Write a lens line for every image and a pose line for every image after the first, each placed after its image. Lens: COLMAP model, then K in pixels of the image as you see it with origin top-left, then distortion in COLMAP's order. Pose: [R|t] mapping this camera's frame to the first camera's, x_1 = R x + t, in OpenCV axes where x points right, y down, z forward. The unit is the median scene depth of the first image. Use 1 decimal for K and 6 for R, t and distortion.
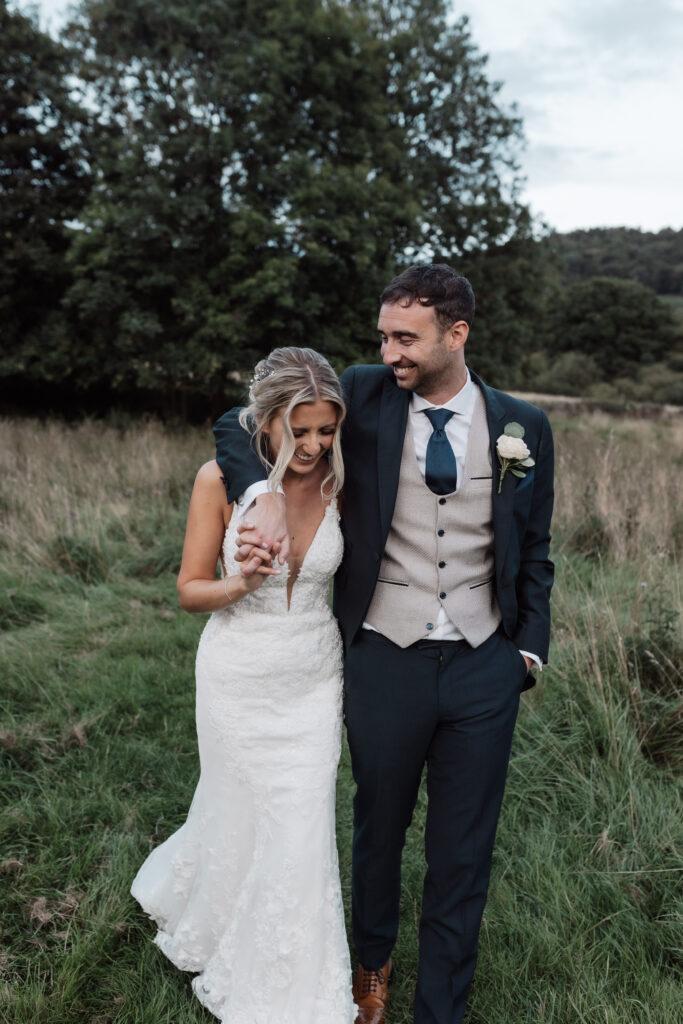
lens RADIAL K [[1022.5, 0, 344.5], [0, 1022.5, 510.6], [0, 0, 1]] dist [0.004114, 0.002476]
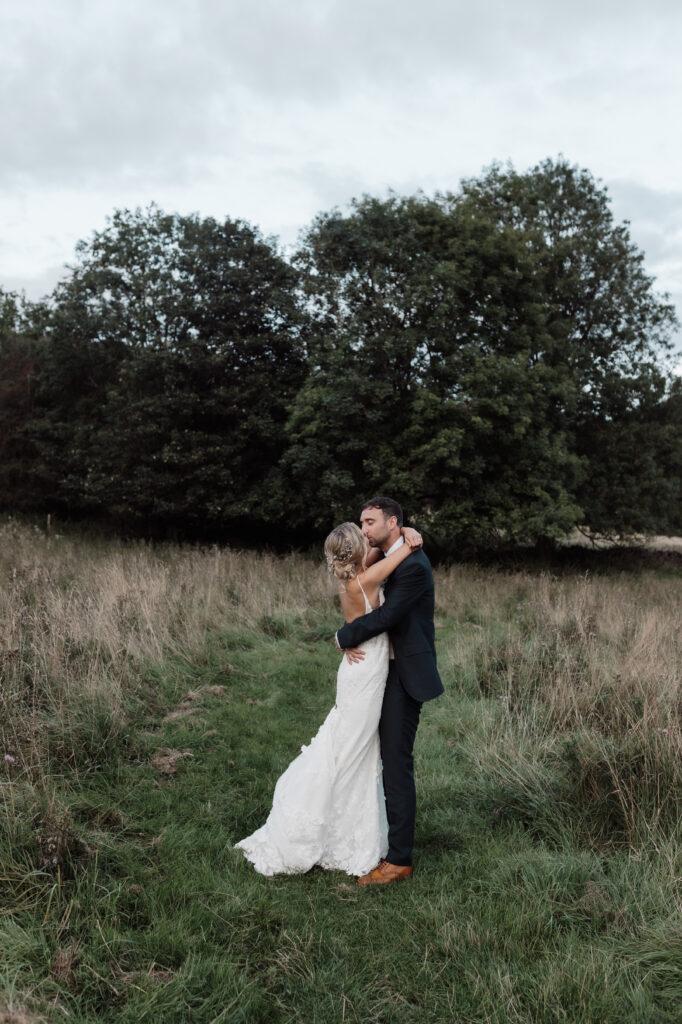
lens RADIAL K [[993.7, 0, 331.5], [0, 993.7, 521.2], [0, 0, 1]] dist [0.004862, 0.003833]
pose [[0.976512, 0.026803, -0.213787, 0.052024], [-0.052992, 0.991631, -0.117727, 0.014237], [0.208843, 0.126291, 0.969760, -0.175088]]
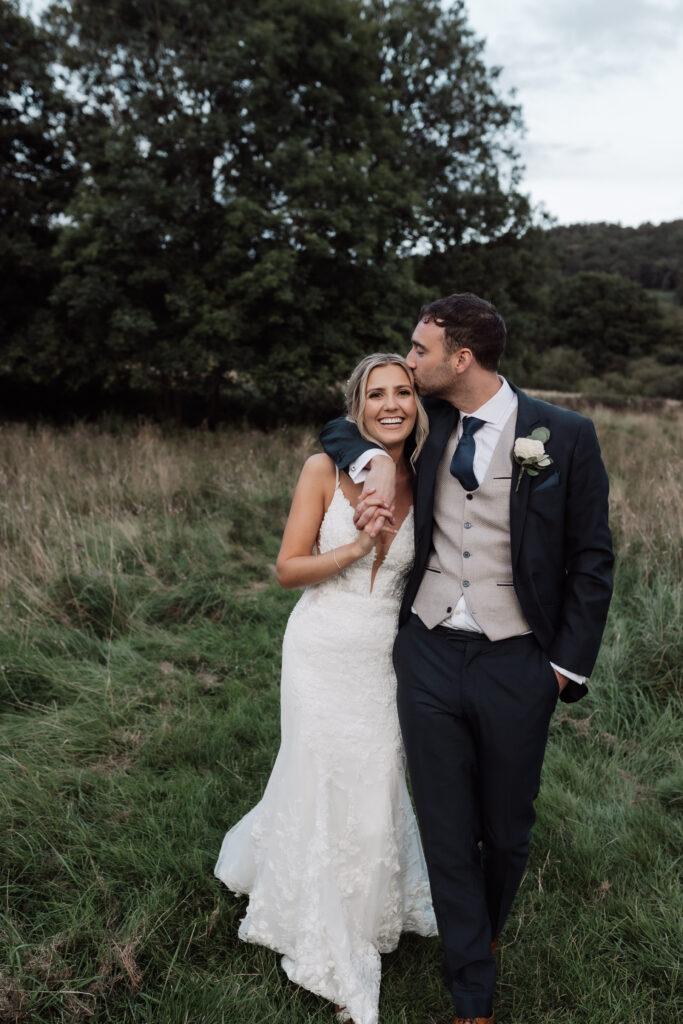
lens RADIAL K [[1011.2, 0, 341.5], [0, 1011.2, 512.0], [0, 0, 1]] dist [0.006881, 0.006897]
pose [[0.999804, -0.016294, 0.011221, -0.016833], [0.016247, 0.999859, 0.004248, -0.005599], [-0.011289, -0.004065, 0.999928, 0.050165]]
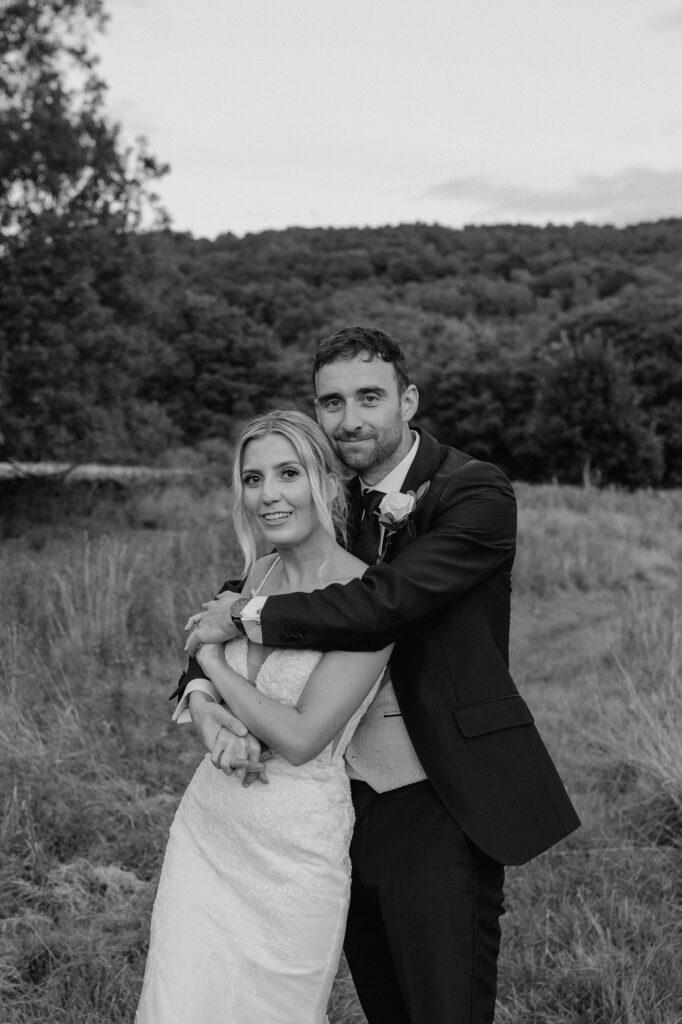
lens RADIAL K [[1462.3, 0, 266.7], [0, 1462.3, 628.2], [0, 0, 1]] dist [0.007167, -0.070370]
pose [[0.946254, -0.069449, 0.315880, -0.022085], [0.071850, 0.997407, 0.004054, -0.022487], [-0.315343, 0.018860, 0.948790, 0.261584]]
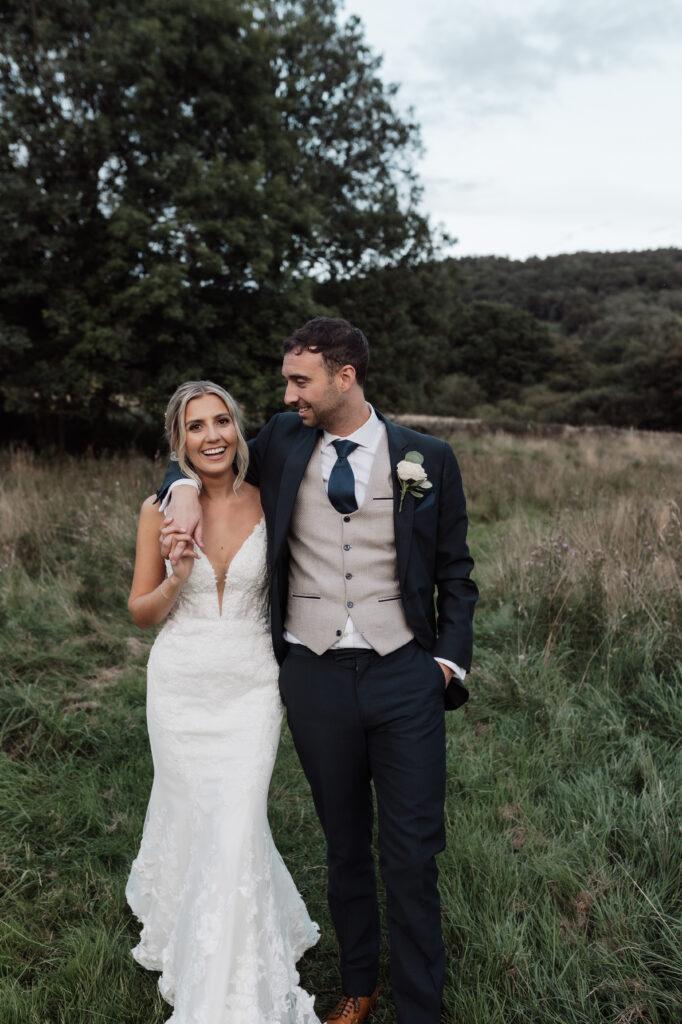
lens RADIAL K [[993.7, 0, 331.5], [0, 993.7, 521.2], [0, 0, 1]] dist [0.004862, 0.003833]
pose [[0.994516, -0.025867, 0.101333, -0.012761], [0.026989, 0.999589, -0.009710, -0.010785], [-0.101040, 0.012392, 0.994805, 0.118516]]
